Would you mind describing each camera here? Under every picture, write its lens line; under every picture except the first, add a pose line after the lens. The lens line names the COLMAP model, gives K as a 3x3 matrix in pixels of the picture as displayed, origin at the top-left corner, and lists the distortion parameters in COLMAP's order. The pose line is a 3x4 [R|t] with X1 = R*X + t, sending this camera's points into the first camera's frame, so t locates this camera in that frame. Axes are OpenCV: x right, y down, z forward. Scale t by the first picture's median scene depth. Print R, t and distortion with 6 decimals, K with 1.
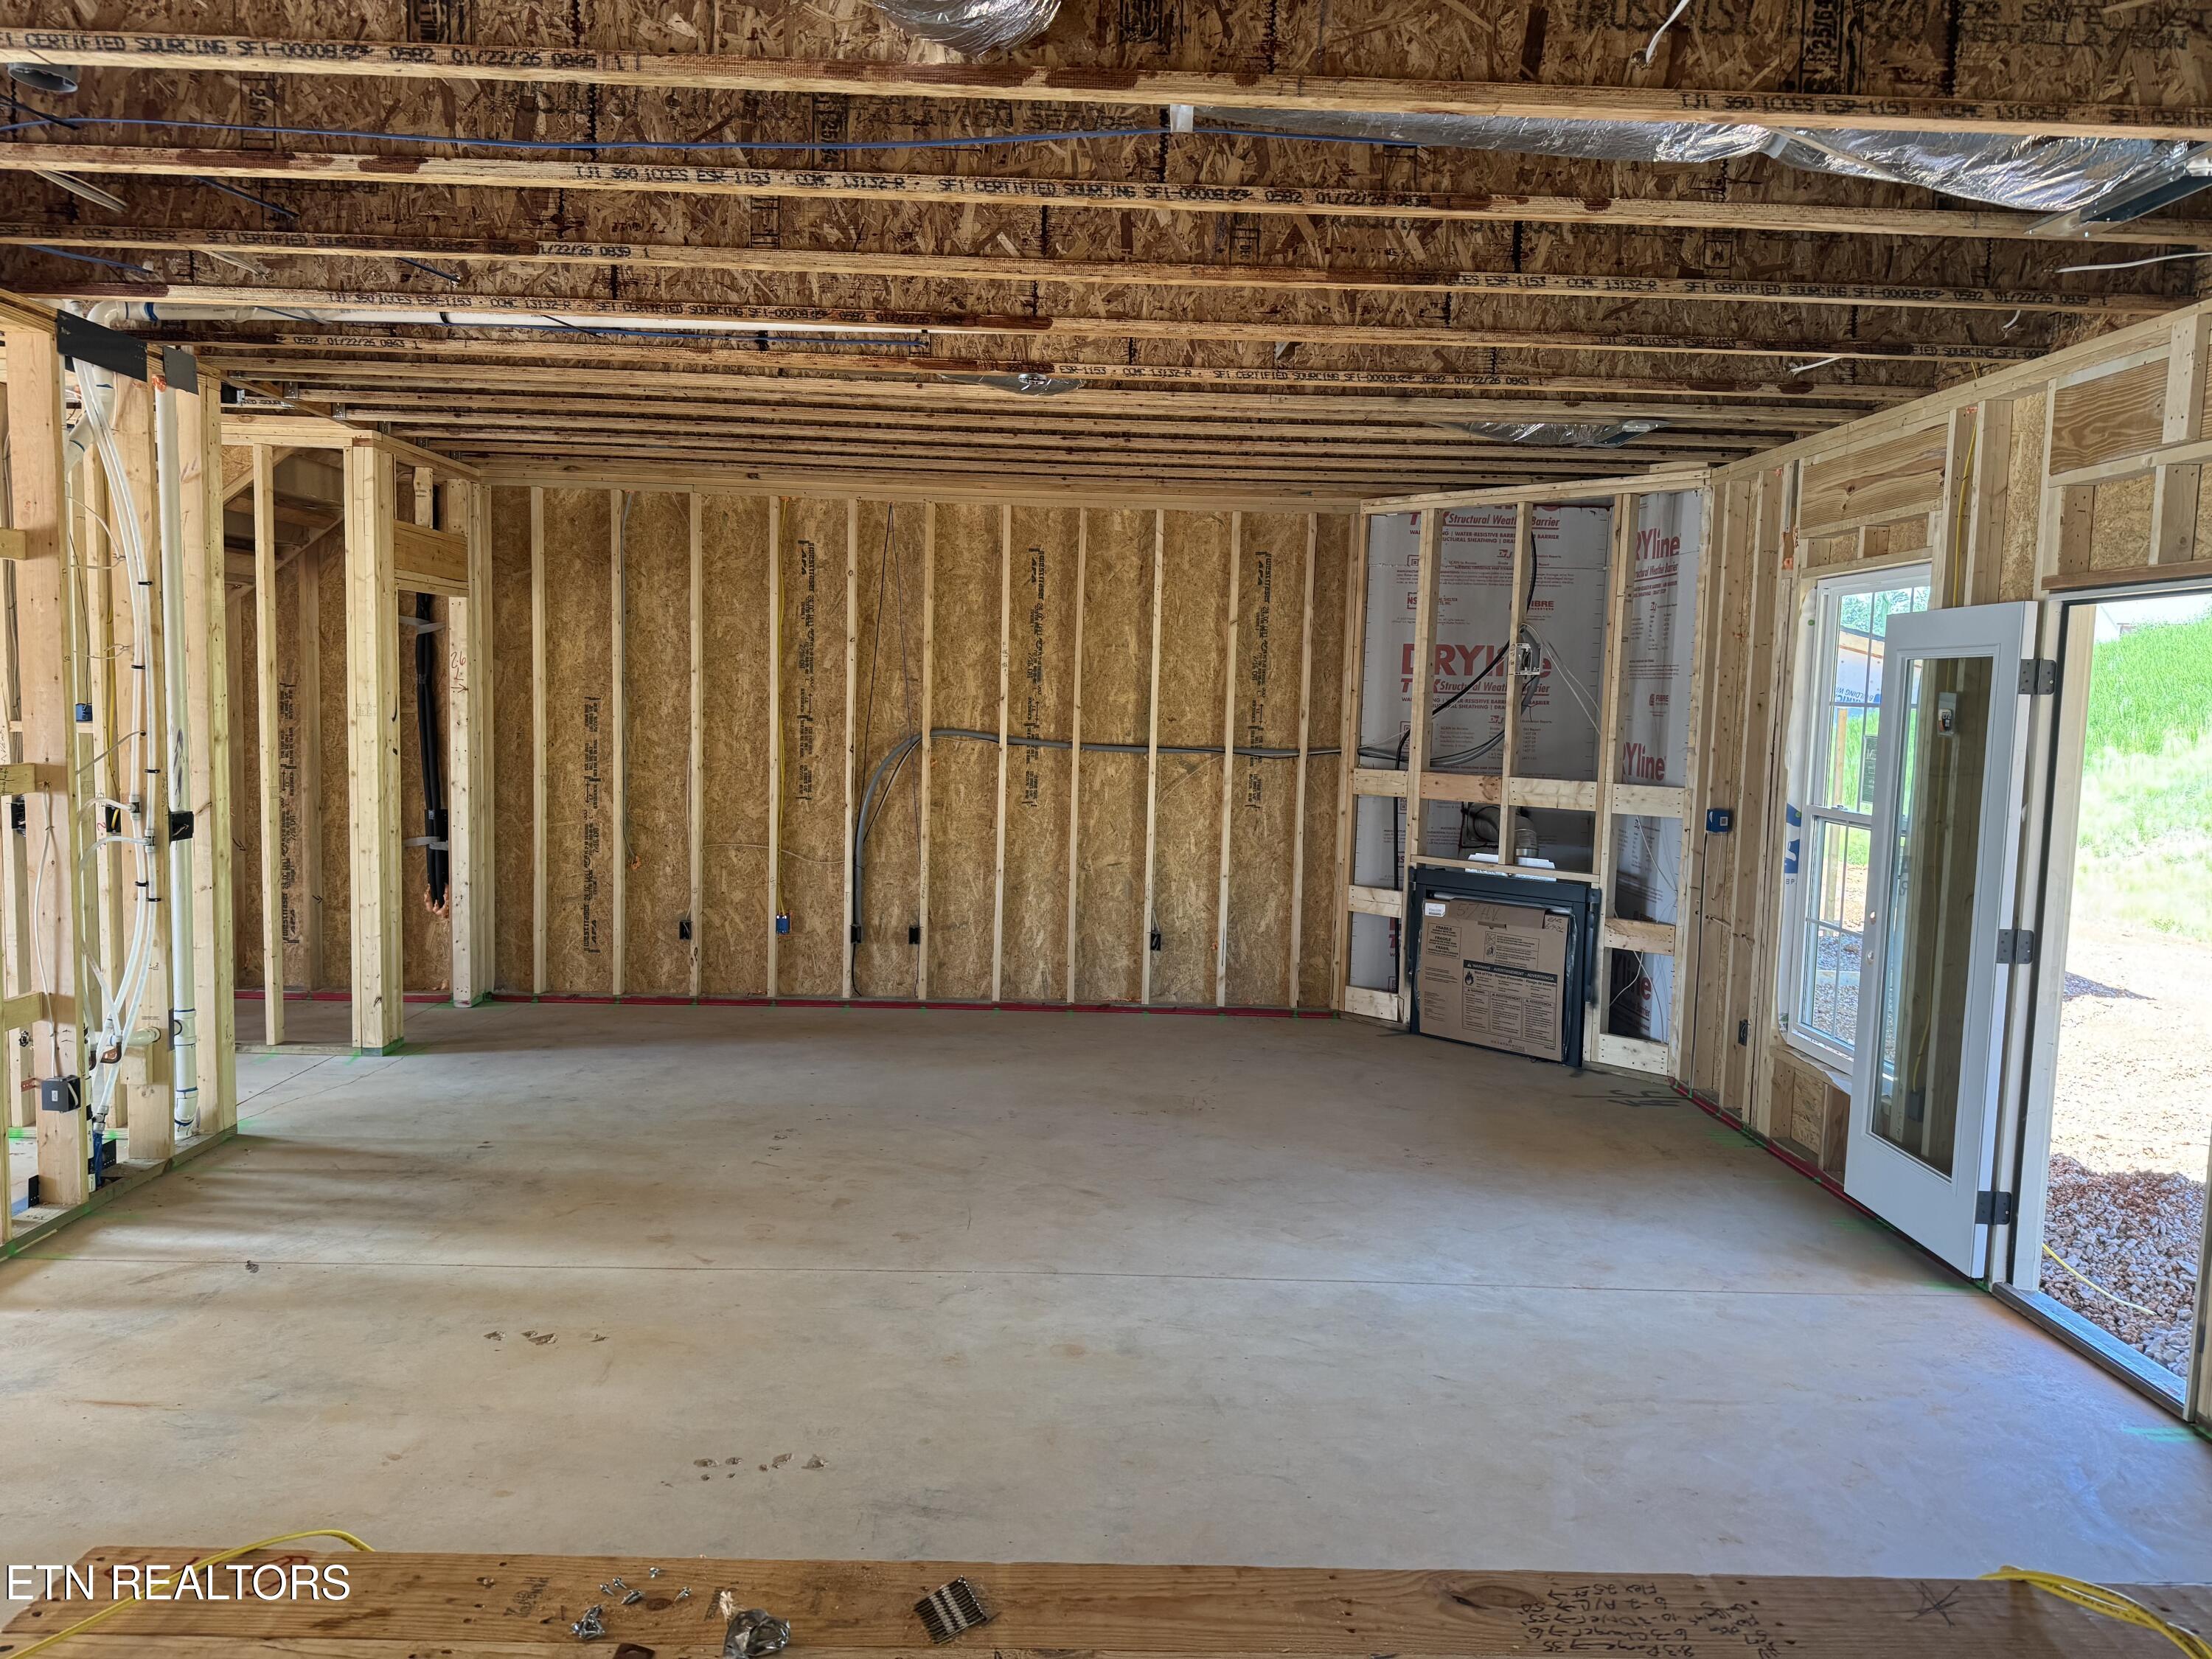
lens RADIAL K [[1559.3, 0, 1106.0], [0, 1559.3, 829.5], [0, 0, 1]] dist [0.084797, -0.105531]
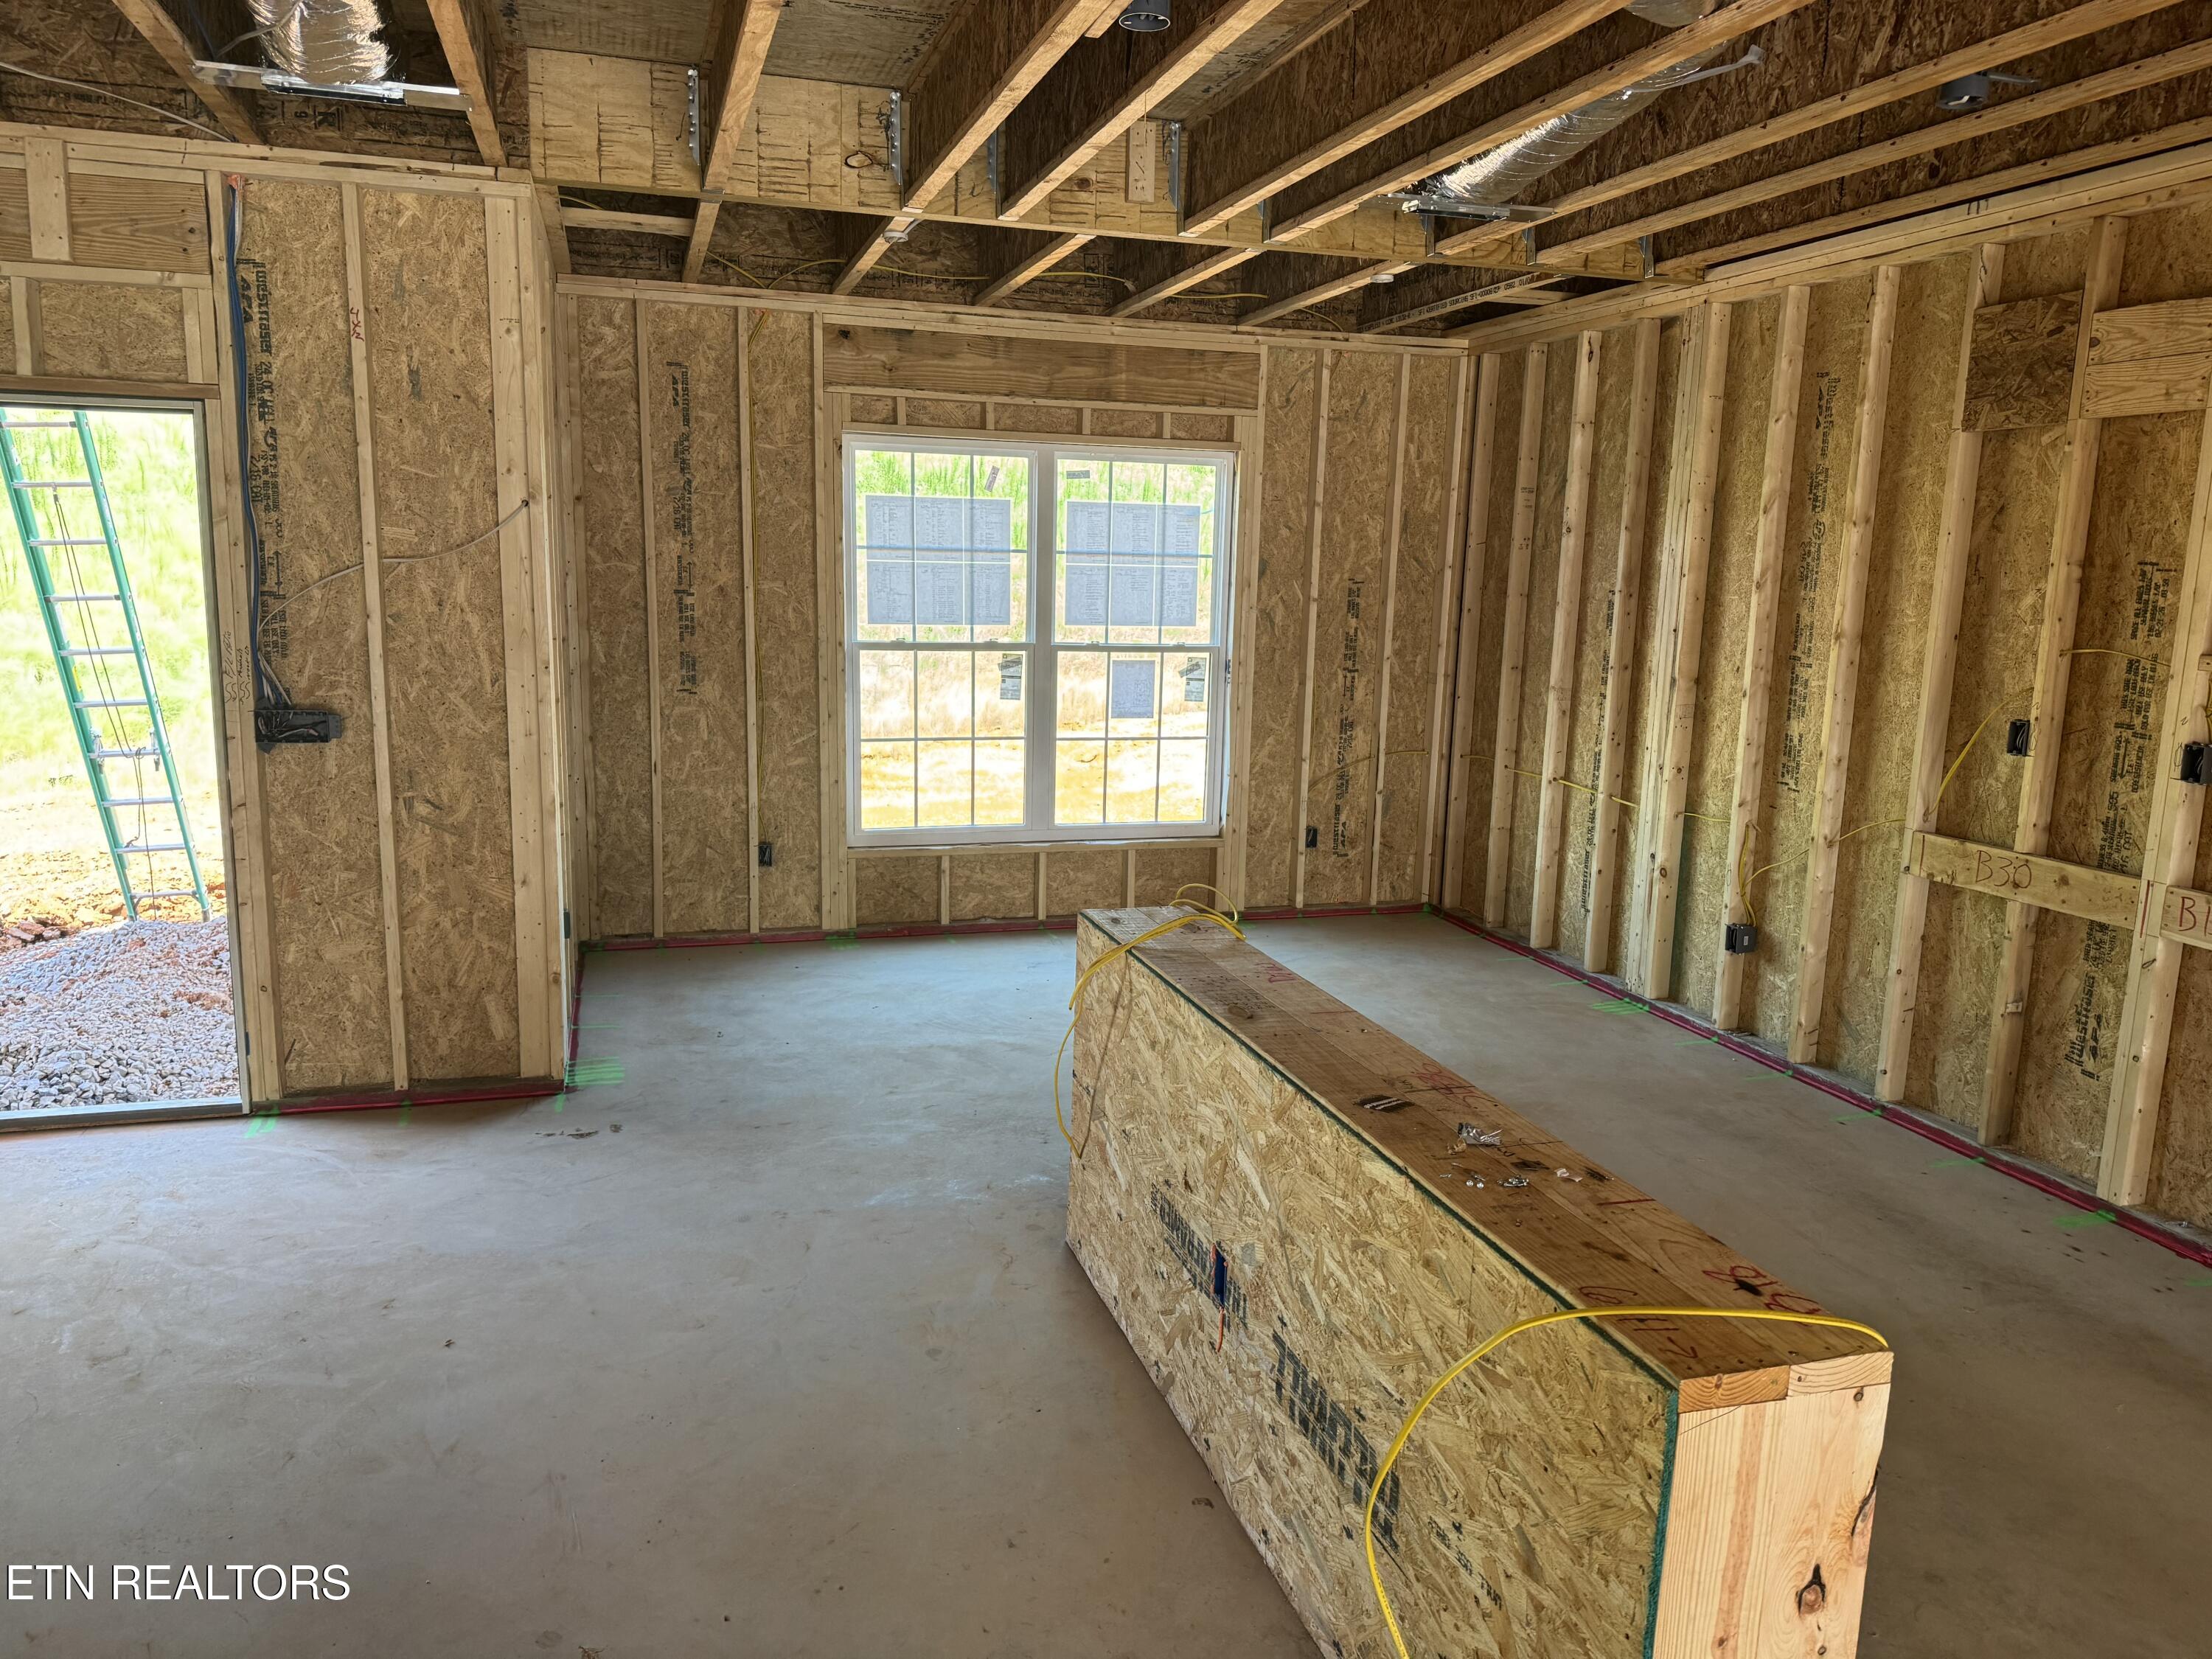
lens RADIAL K [[1559.3, 0, 1106.0], [0, 1559.3, 829.5], [0, 0, 1]] dist [0.084797, -0.105531]
pose [[-0.259274, -0.196773, 0.945546, -0.588931], [0.053200, 0.974629, 0.217413, -0.067191], [-0.964338, 0.106672, -0.242227, 0.629464]]
